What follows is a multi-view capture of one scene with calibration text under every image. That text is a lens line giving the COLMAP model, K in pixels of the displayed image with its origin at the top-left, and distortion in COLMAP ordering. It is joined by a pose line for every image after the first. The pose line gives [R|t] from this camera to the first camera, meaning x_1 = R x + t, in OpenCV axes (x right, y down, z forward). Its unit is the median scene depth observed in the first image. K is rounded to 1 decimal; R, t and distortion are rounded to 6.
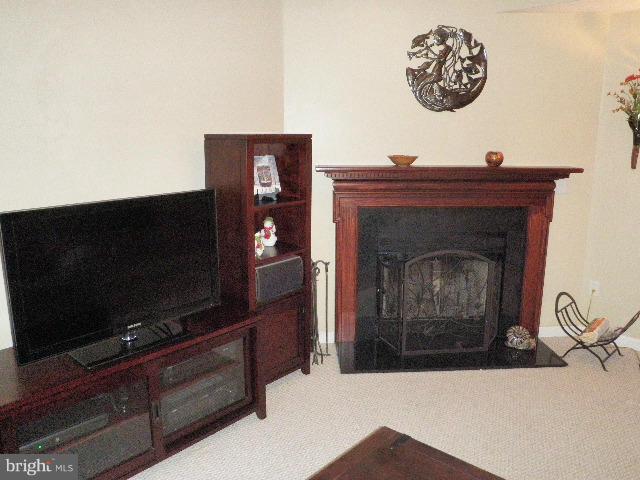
lens RADIAL K [[513.9, 0, 320.0], [0, 513.9, 240.0], [0, 0, 1]] dist [-0.136329, 0.118220]
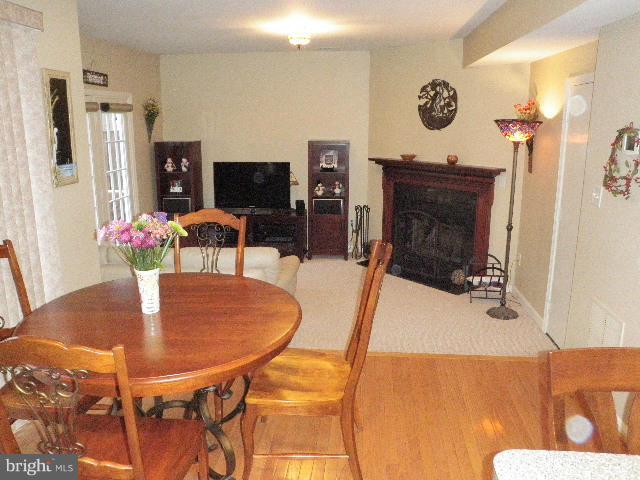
lens RADIAL K [[513.9, 0, 320.0], [0, 513.9, 240.0], [0, 0, 1]] dist [-0.136329, 0.118220]
pose [[0.585345, 0.185727, -0.789225, 1.443327], [-0.168641, 0.980010, 0.105548, -0.010117], [0.793052, 0.071314, 0.604965, -0.297612]]
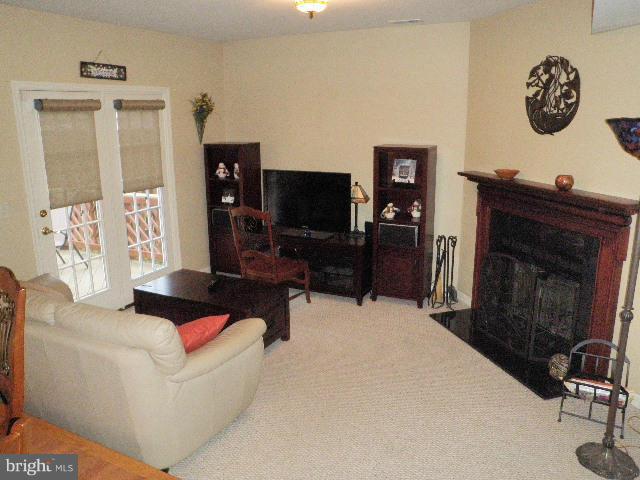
lens RADIAL K [[513.9, 0, 320.0], [0, 513.9, 240.0], [0, 0, 1]] dist [-0.136329, 0.118220]
pose [[0.248204, 0.230579, -0.940866, 1.219429], [-0.193341, 0.963508, 0.185124, -0.141970], [0.949218, 0.135959, 0.283727, 0.263398]]
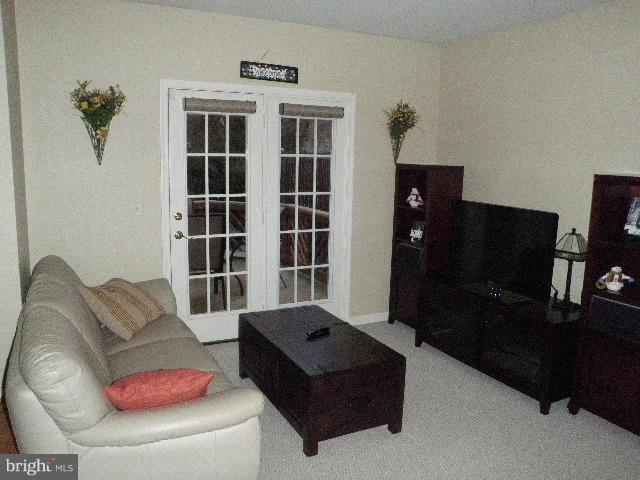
lens RADIAL K [[513.9, 0, 320.0], [0, 513.9, 240.0], [0, 0, 1]] dist [-0.136329, 0.118220]
pose [[-0.363027, 0.147069, -0.920099, 0.875271], [-0.218287, 0.946563, 0.237424, -0.151070], [0.905849, 0.287037, -0.311524, 0.629995]]
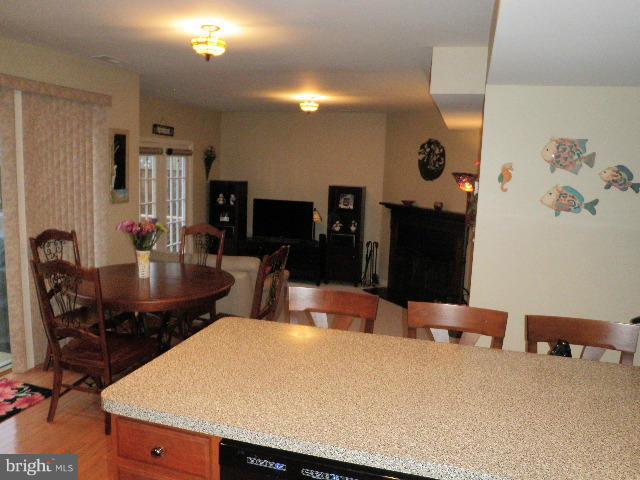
lens RADIAL K [[513.9, 0, 320.0], [0, 513.9, 240.0], [0, 0, 1]] dist [-0.136329, 0.118220]
pose [[0.422169, 0.145840, -0.894709, 1.934649], [-0.226938, 0.972549, 0.051447, -0.032167], [0.877652, 0.181325, 0.443677, -0.232885]]
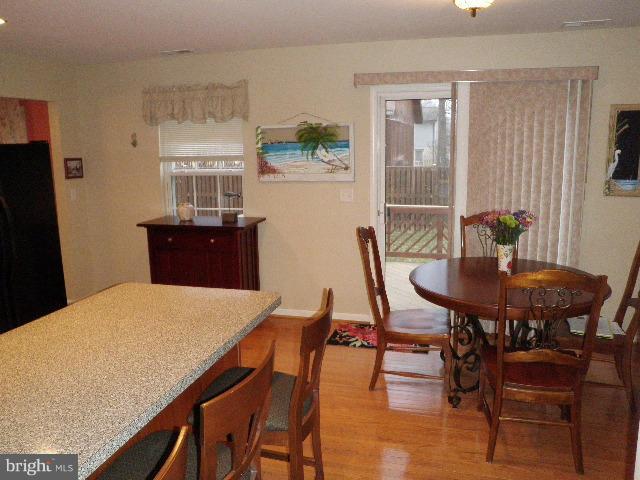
lens RADIAL K [[513.9, 0, 320.0], [0, 513.9, 240.0], [0, 0, 1]] dist [-0.136329, 0.118220]
pose [[-0.882085, 0.096989, -0.460999, 1.565965], [-0.087941, 0.927474, 0.363399, -0.191303], [0.462810, 0.361089, -0.809581, 0.515559]]
